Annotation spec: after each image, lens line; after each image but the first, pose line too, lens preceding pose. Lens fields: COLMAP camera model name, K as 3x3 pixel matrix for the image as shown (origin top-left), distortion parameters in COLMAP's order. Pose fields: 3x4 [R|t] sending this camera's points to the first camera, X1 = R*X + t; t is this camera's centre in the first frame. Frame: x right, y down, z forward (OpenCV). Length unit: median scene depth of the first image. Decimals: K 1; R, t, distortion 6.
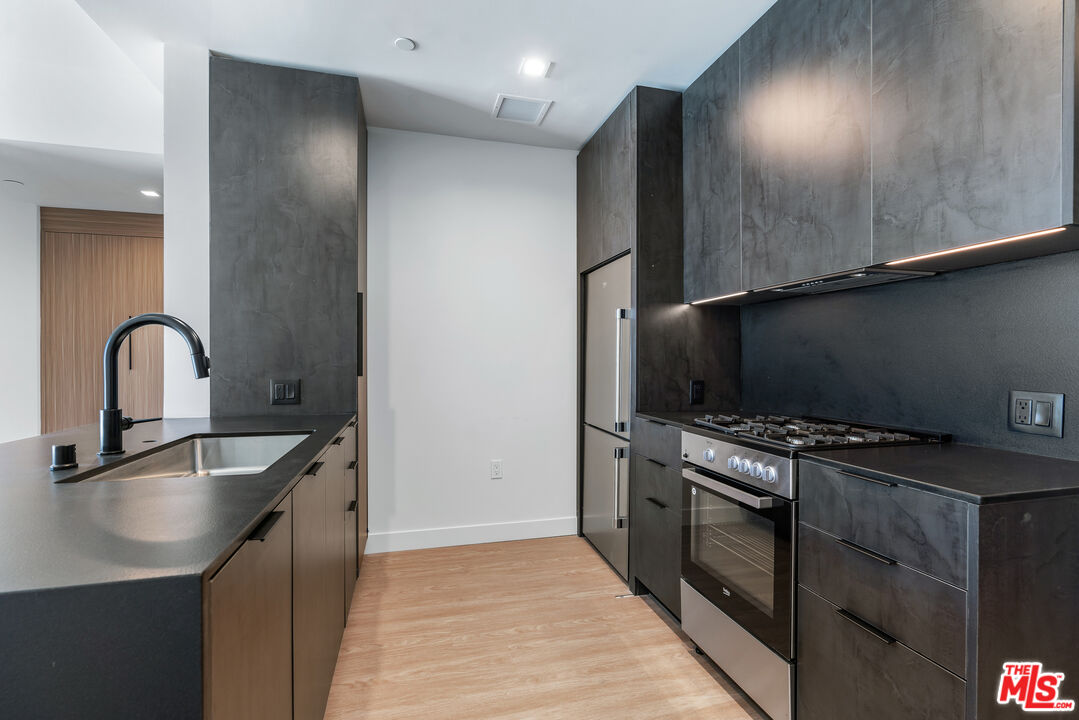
lens RADIAL K [[487.5, 0, 536.5], [0, 487.5, 359.7], [0, 0, 1]] dist [-0.009980, 0.000204]
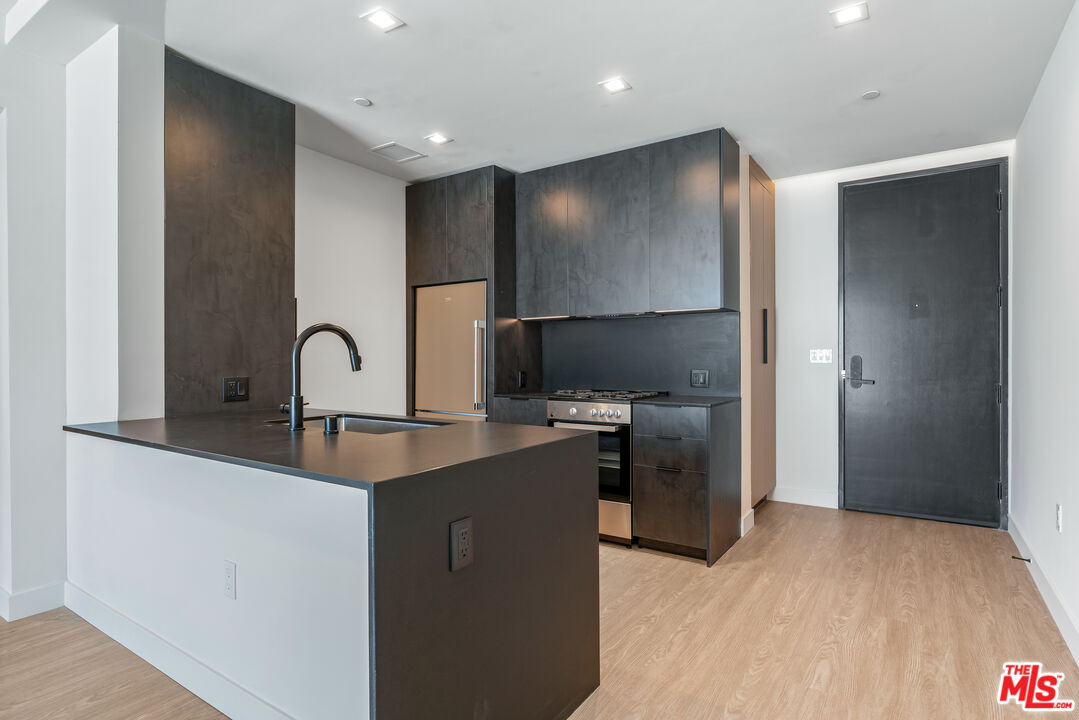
lens RADIAL K [[539.1, 0, 536.8], [0, 539.1, 356.2], [0, 0, 1]] dist [-0.023888, -0.000663]
pose [[0.761651, -0.002515, 0.647983, -0.769864], [0.005049, 0.999985, -0.002053, 0.000505], [-0.647968, 0.004835, 0.761652, -0.299786]]
